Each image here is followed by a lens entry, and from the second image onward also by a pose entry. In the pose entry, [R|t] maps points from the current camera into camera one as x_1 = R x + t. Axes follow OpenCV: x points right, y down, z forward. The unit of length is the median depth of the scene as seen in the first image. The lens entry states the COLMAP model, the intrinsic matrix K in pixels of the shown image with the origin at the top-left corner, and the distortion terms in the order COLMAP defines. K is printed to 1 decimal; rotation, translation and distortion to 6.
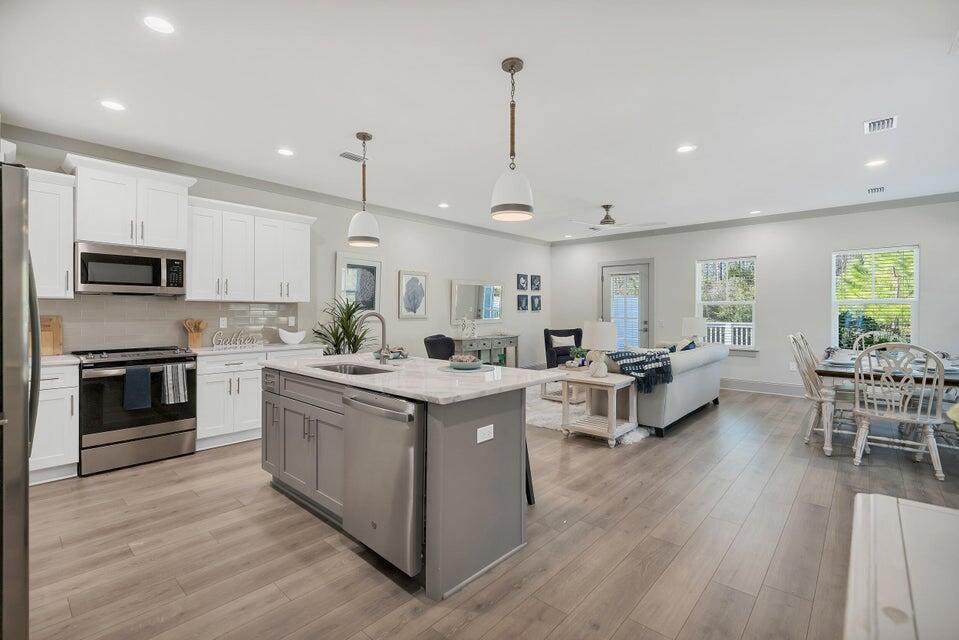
lens RADIAL K [[434.3, 0, 482.8], [0, 434.3, 300.9], [0, 0, 1]] dist [-0.002672, -0.000606]
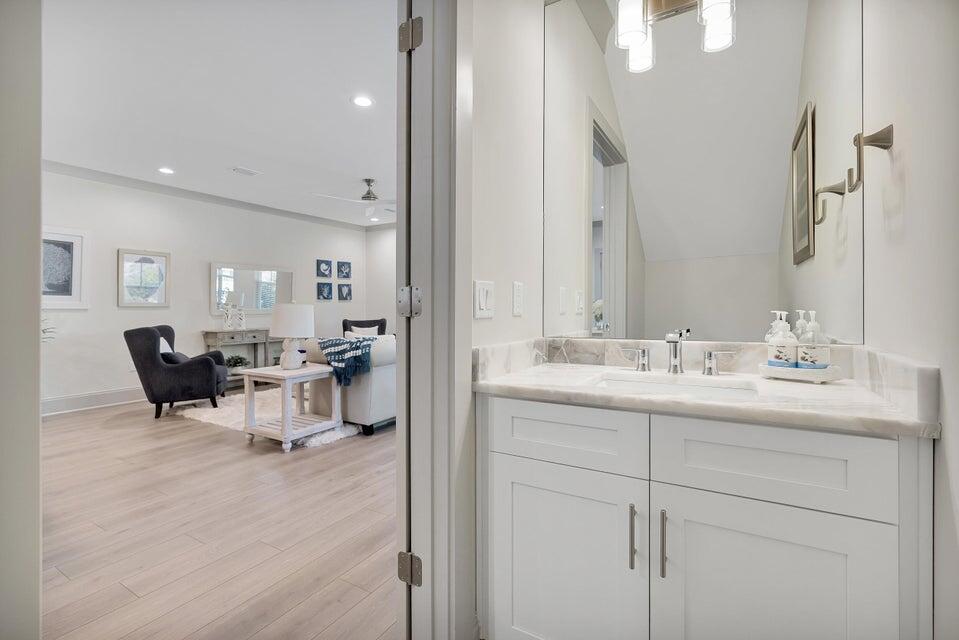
lens RADIAL K [[426.7, 0, 478.2], [0, 426.7, 303.0], [0, 0, 1]] dist [-0.001137, -0.000182]
pose [[0.984368, -0.005287, 0.176047, 0.424181], [0.003297, 0.999927, 0.011594, 0.032821], [-0.176095, -0.010832, 0.984314, 0.099760]]
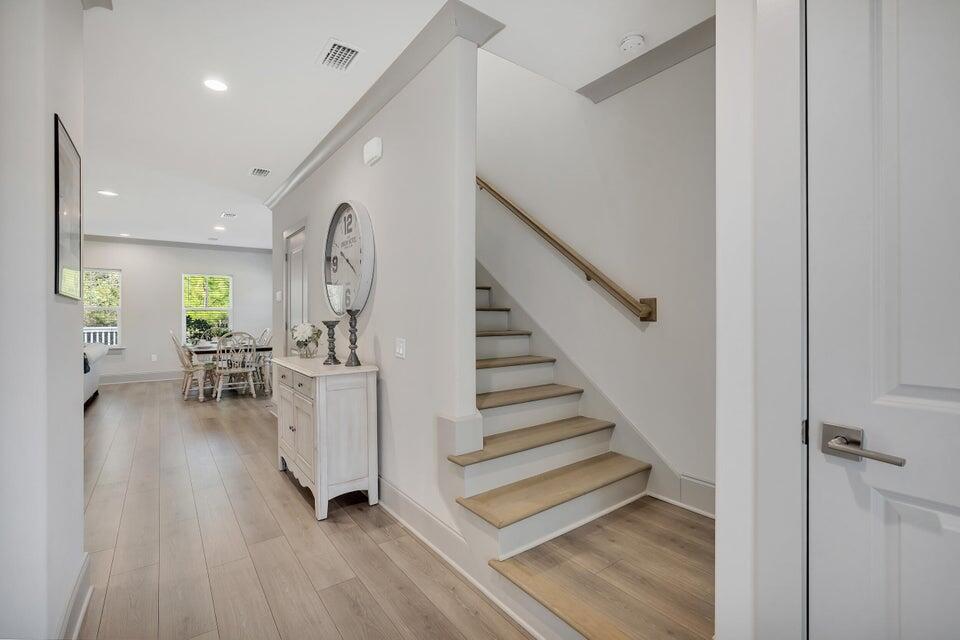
lens RADIAL K [[425.3, 0, 482.0], [0, 425.3, 313.9], [0, 0, 1]] dist [0.000190, 0.000000]
pose [[0.202564, -0.003982, 0.979261, -0.339248], [-0.011253, 0.999916, 0.006394, -0.002508], [-0.979204, -0.012314, 0.202502, -0.222591]]
